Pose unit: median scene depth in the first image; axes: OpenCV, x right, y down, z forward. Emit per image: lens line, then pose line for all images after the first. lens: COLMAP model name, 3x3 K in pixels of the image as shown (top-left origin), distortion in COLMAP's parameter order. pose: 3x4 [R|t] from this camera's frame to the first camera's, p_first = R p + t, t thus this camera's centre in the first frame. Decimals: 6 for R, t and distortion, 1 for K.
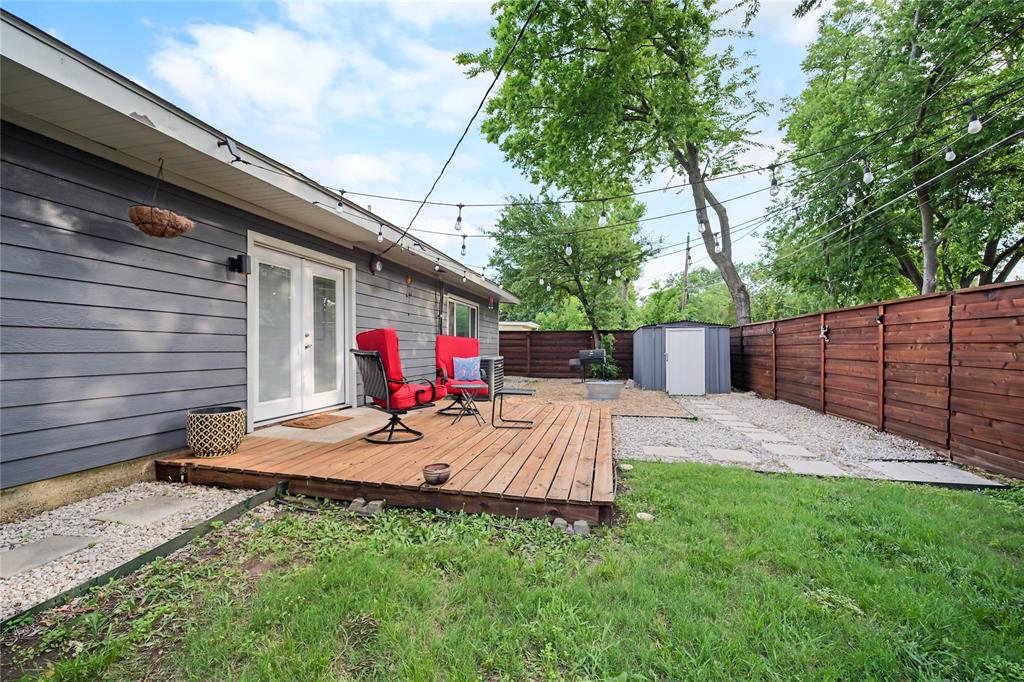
lens RADIAL K [[430.4, 0, 510.8], [0, 430.4, 350.3], [0, 0, 1]] dist [-0.014252, 0.000194]
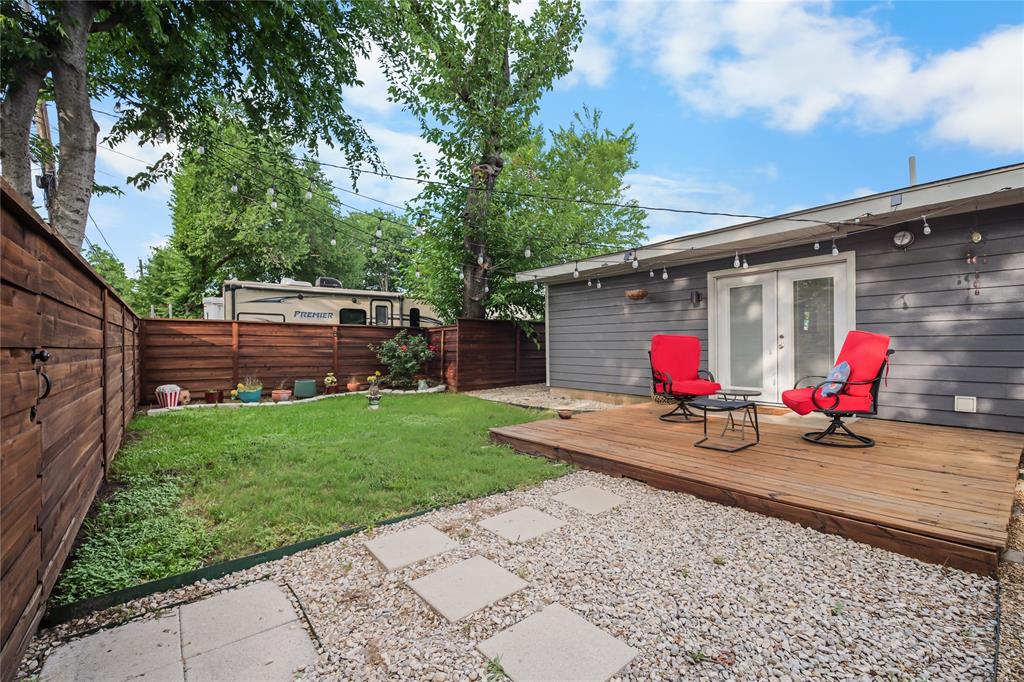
lens RADIAL K [[433.3, 0, 519.3], [0, 433.3, 352.2], [0, 0, 1]] dist [-0.012616, -0.000118]
pose [[-0.618289, 0.013072, -0.785842, 0.947419], [-0.000186, 0.999859, 0.016779, -0.015818], [0.785951, 0.010520, -0.618200, 1.291538]]
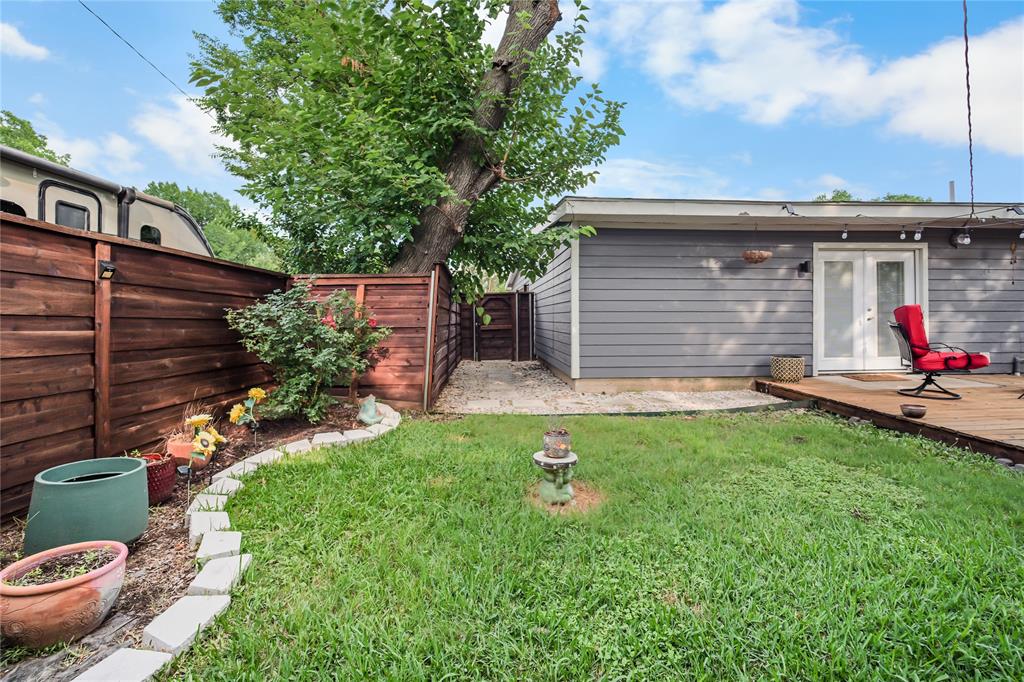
lens RADIAL K [[440.0, 0, 507.0], [0, 440.0, 317.9], [0, 0, 1]] dist [-0.013265, 0.000041]
pose [[0.265362, -0.003636, -0.964142, 0.537112], [-0.001834, 0.999989, -0.004276, -0.004665], [0.964147, 0.002903, 0.265352, -0.416364]]
